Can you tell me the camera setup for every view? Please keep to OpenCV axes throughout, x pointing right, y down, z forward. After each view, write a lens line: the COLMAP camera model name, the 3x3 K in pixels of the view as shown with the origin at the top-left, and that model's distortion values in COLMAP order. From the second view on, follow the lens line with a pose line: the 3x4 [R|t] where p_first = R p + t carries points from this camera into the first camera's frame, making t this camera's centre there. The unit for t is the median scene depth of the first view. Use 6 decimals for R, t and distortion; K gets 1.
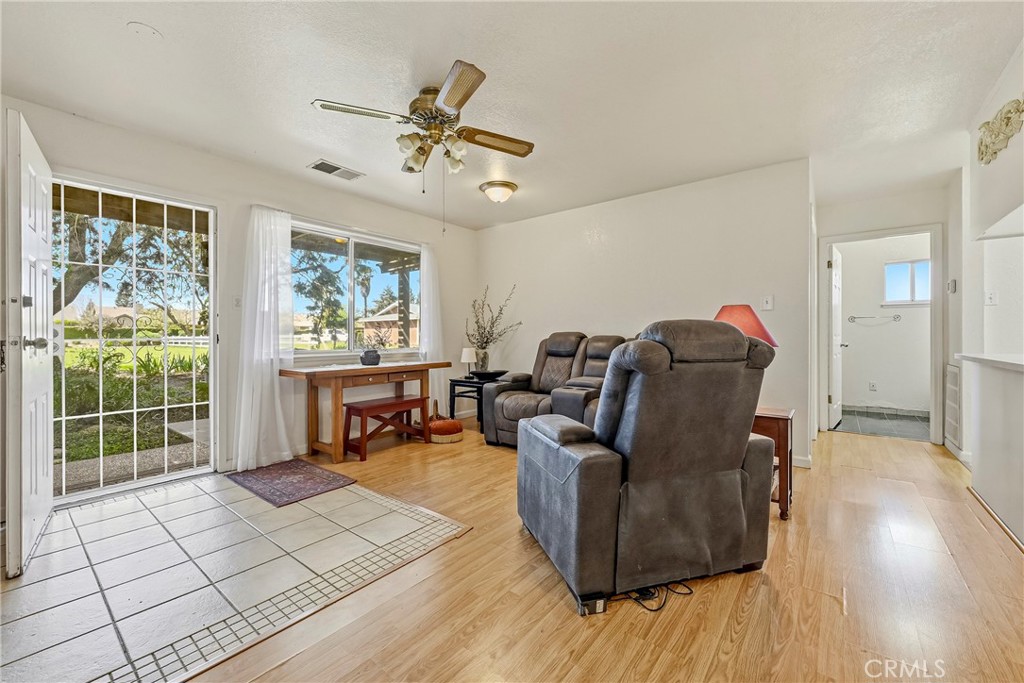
lens RADIAL K [[409.5, 0, 510.8], [0, 409.5, 339.6], [0, 0, 1]] dist [-0.004064, -0.000254]
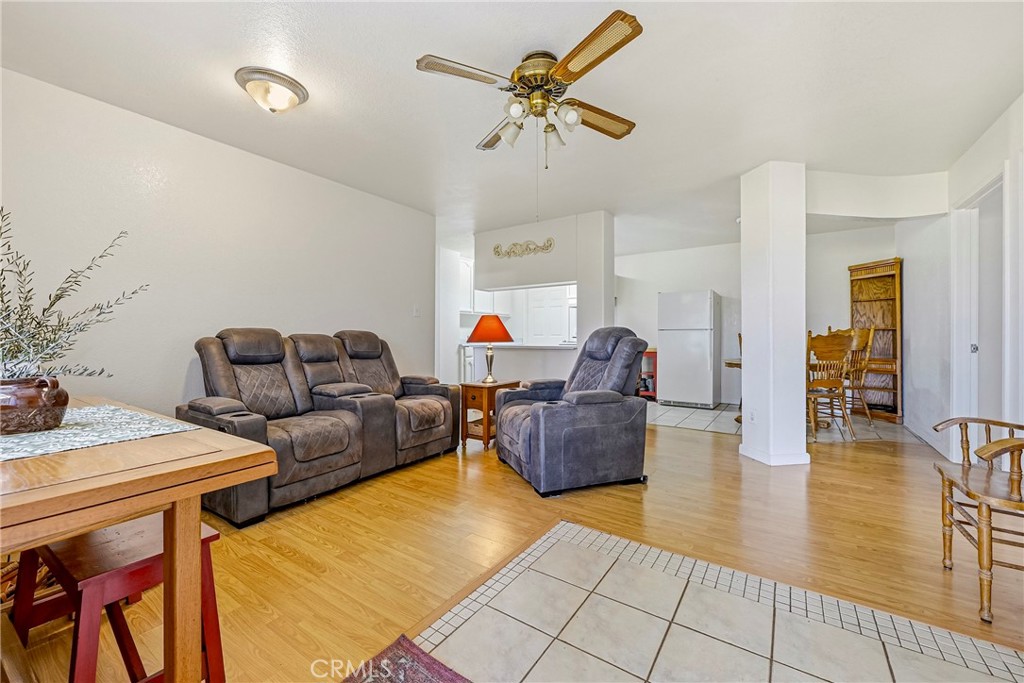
lens RADIAL K [[409.5, 0, 513.1], [0, 409.5, 336.0], [0, 0, 1]] dist [-0.004064, -0.000254]
pose [[-0.078461, 0.000035, 0.996917, -0.721706], [0.002524, 0.999997, 0.000164, -0.005369], [-0.996914, 0.002529, -0.078461, 0.760218]]
